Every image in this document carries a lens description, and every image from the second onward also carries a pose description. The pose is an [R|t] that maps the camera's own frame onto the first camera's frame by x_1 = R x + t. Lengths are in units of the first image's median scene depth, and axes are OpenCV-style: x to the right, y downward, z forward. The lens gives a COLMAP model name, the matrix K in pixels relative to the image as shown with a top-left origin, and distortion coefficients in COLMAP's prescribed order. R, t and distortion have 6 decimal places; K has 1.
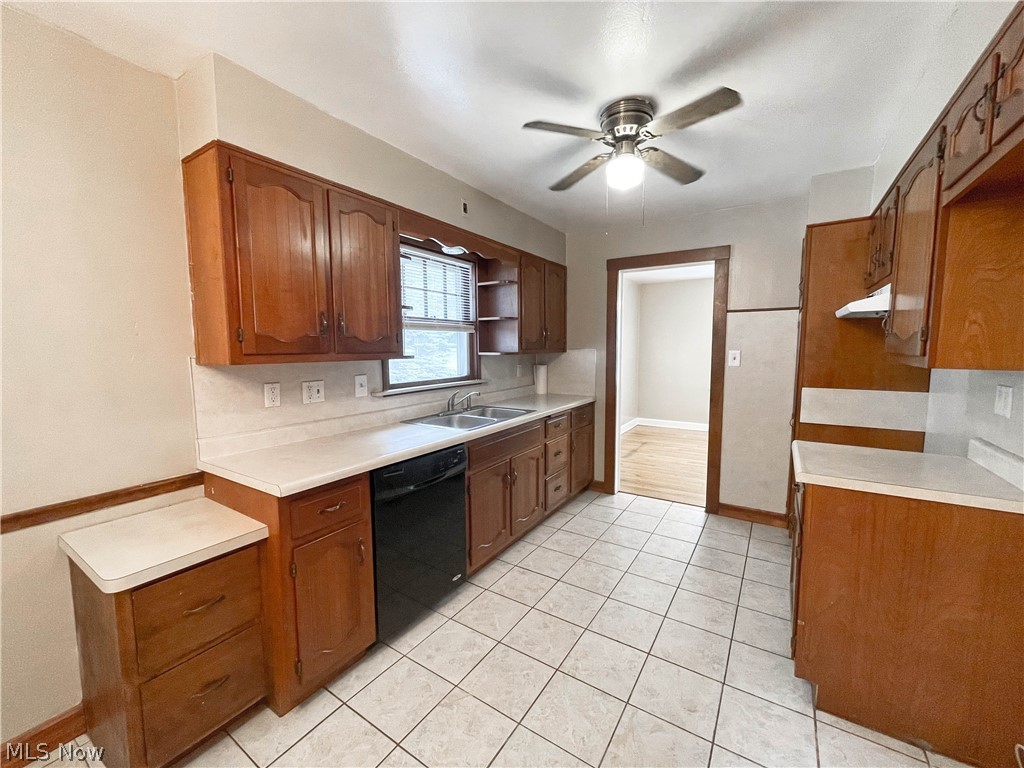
lens RADIAL K [[413.5, 0, 513.0], [0, 413.5, 383.0], [0, 0, 1]] dist [-0.000498, -0.000150]
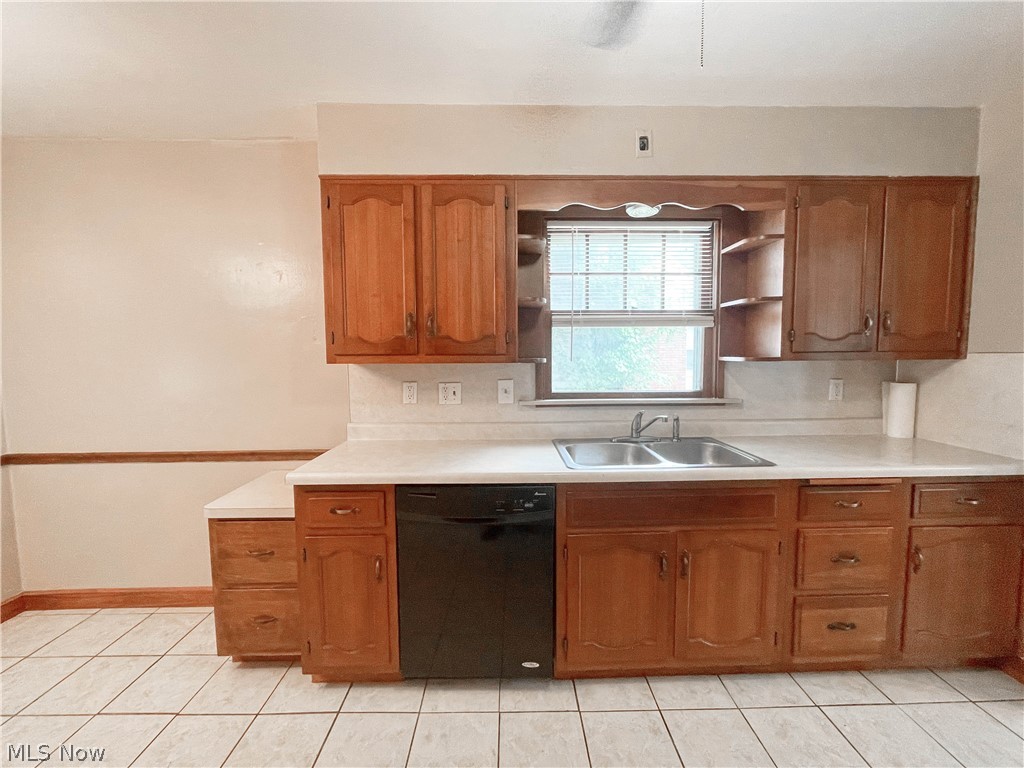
lens RADIAL K [[413.5, 0, 513.0], [0, 413.5, 383.0], [0, 0, 1]] dist [-0.000498, -0.000150]
pose [[0.557693, 0.063392, -0.827623, 0.392971], [-0.071021, 0.997067, 0.028513, -0.039327], [0.827004, 0.042877, 0.560559, 0.513794]]
